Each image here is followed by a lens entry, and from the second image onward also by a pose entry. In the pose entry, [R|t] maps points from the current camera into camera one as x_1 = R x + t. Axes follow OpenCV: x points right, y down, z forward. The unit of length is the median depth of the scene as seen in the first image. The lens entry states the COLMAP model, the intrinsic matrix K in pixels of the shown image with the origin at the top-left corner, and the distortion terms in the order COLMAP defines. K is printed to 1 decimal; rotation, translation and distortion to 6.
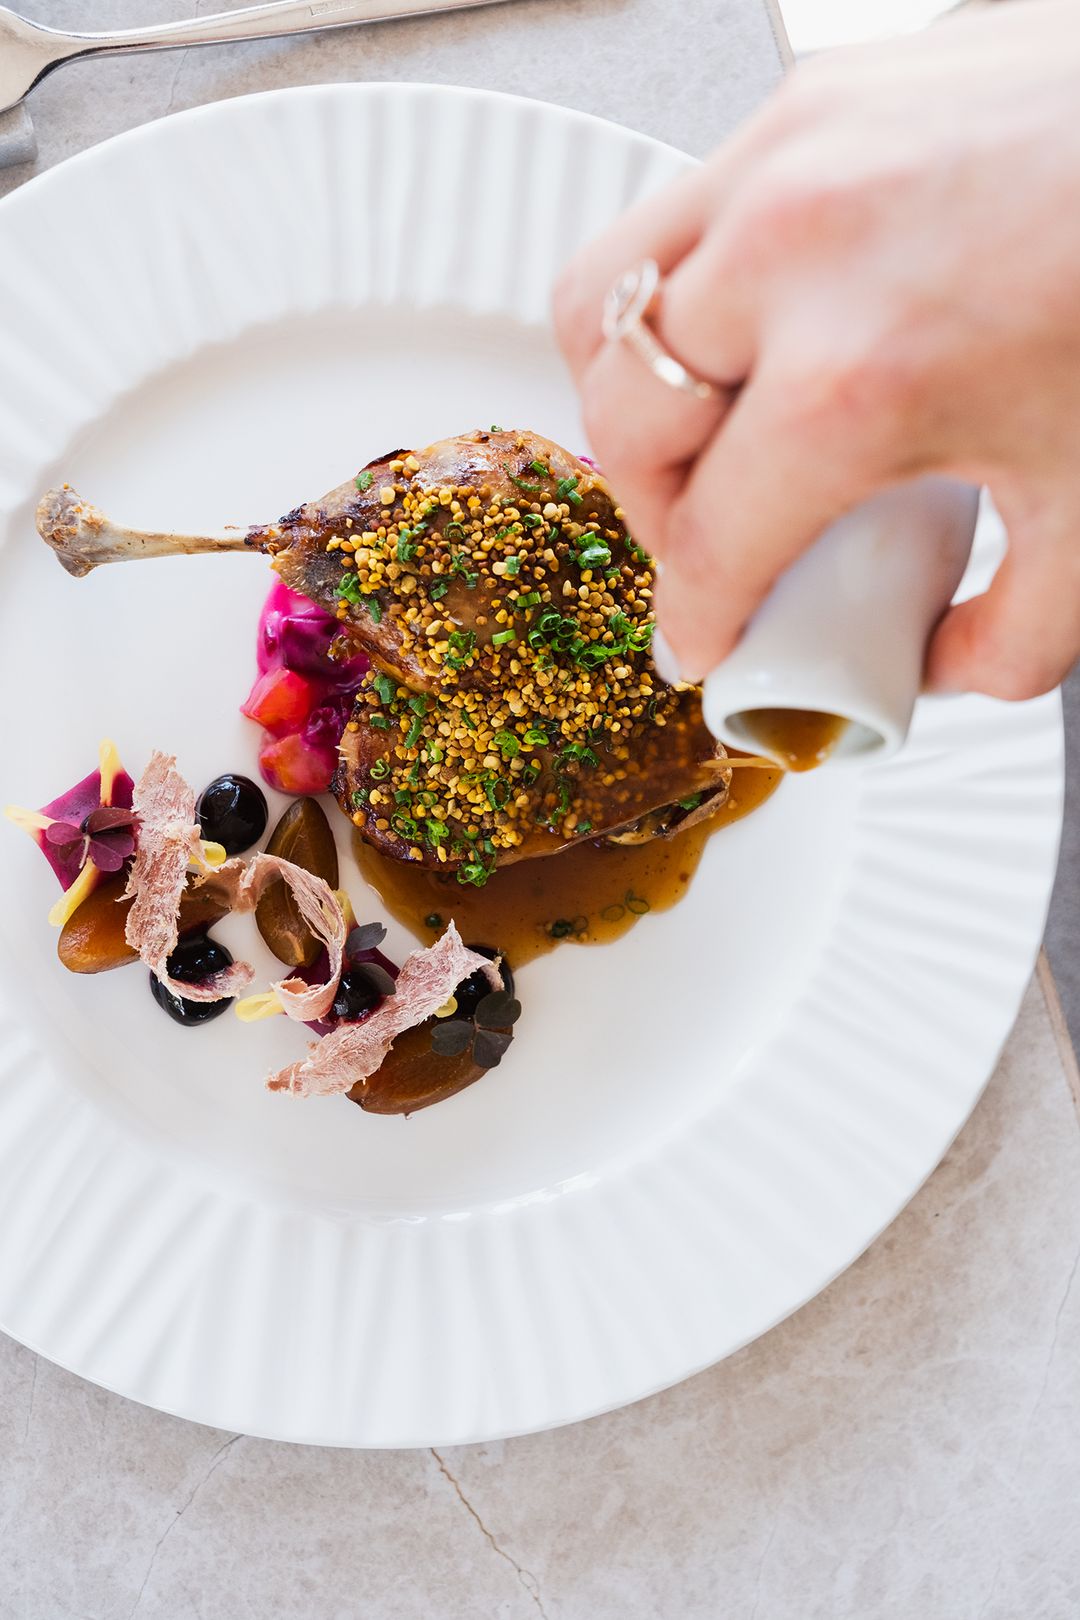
lens RADIAL K [[2426.7, 0, 586.9], [0, 2426.7, 811.6], [0, 0, 1]] dist [0.013552, 0.032927]
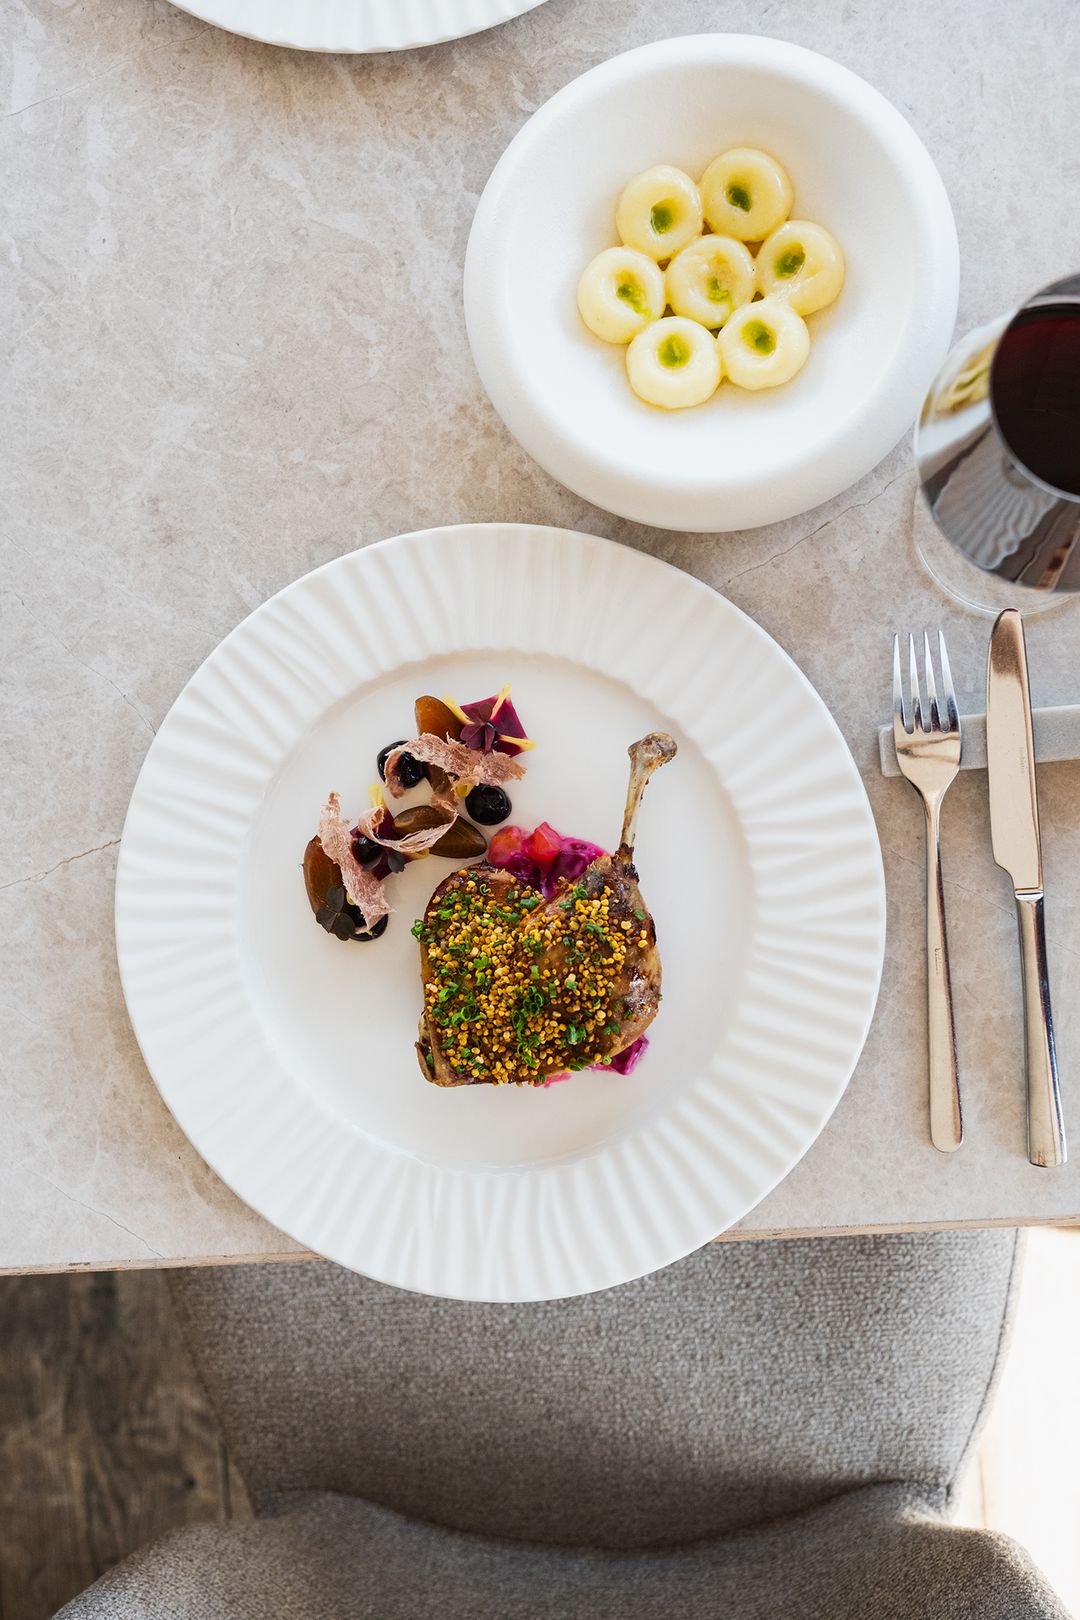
lens RADIAL K [[2426.7, 0, 586.9], [0, 2426.7, 811.6], [0, 0, 1]] dist [0.013552, 0.032927]
pose [[-0.229896, 0.963793, -0.135099, 0.082082], [-0.967021, -0.210585, 0.143263, -0.330924], [0.109626, 0.163579, 0.980420, -0.739320]]
